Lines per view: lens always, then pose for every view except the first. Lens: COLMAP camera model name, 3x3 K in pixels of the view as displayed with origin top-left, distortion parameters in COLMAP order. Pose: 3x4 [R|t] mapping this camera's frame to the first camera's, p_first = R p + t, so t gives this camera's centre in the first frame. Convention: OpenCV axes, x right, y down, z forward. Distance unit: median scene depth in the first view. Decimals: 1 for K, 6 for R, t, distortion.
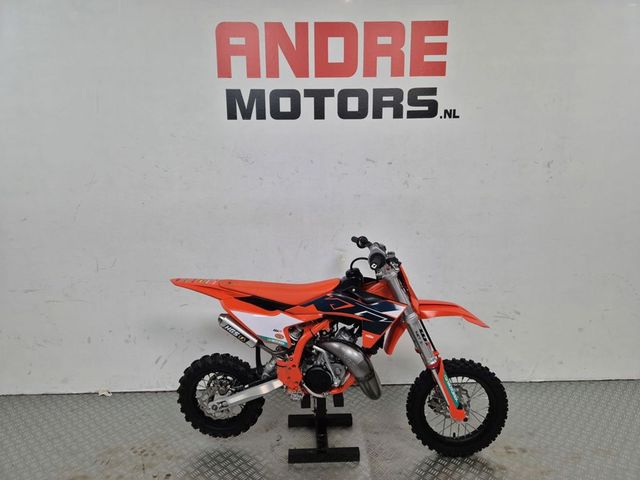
lens RADIAL K [[429.1, 0, 319.4], [0, 429.1, 237.0], [0, 0, 1]] dist [0.062881, -0.052672]
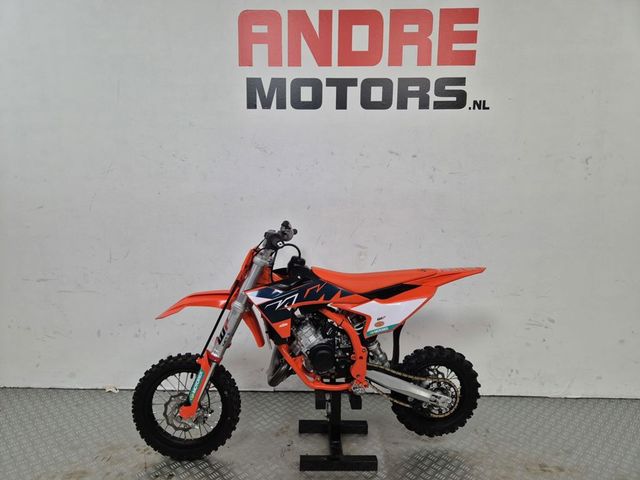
lens RADIAL K [[429.1, 0, 314.8], [0, 429.1, 236.2], [0, 0, 1]] dist [0.062881, -0.052672]
pose [[0.998391, 0.024869, -0.050965, -0.002987], [-0.027241, 0.998552, -0.046385, 0.058123], [0.049737, 0.047699, 0.997623, 0.048975]]
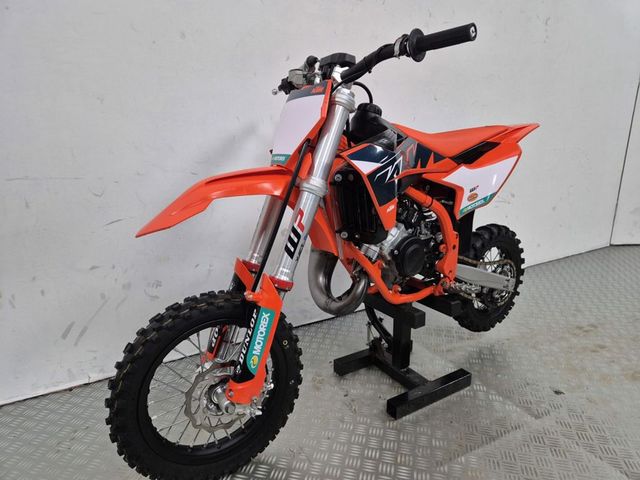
lens RADIAL K [[429.1, 0, 319.6], [0, 429.1, 237.7], [0, 0, 1]] dist [0.062881, -0.052672]
pose [[0.881524, -0.117117, 0.457383, -0.365521], [0.082591, 0.992060, 0.094846, 0.159450], [-0.464859, -0.045834, 0.884198, 0.425237]]
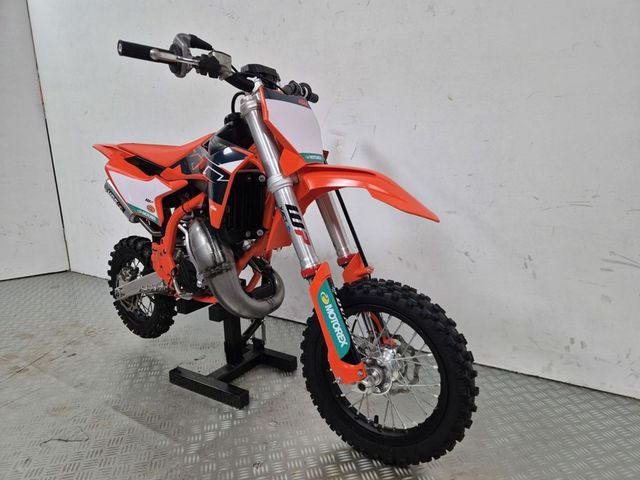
lens RADIAL K [[429.1, 0, 321.4], [0, 429.1, 243.5], [0, 0, 1]] dist [0.062881, -0.052672]
pose [[0.821170, 0.102234, -0.561452, 0.467951], [-0.082188, 0.994753, 0.060925, 0.179147], [0.564734, -0.003885, 0.825264, 0.444387]]
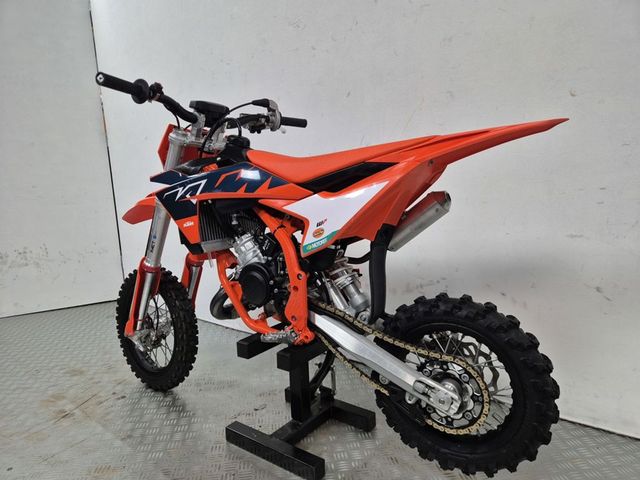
lens RADIAL K [[429.1, 0, 314.6], [0, 429.1, 243.4], [0, 0, 1]] dist [0.062881, -0.052672]
pose [[0.746697, 0.063612, -0.662116, 0.368769], [-0.078858, 0.996862, 0.006842, 0.185186], [0.660473, 0.047104, 0.749371, 0.501799]]
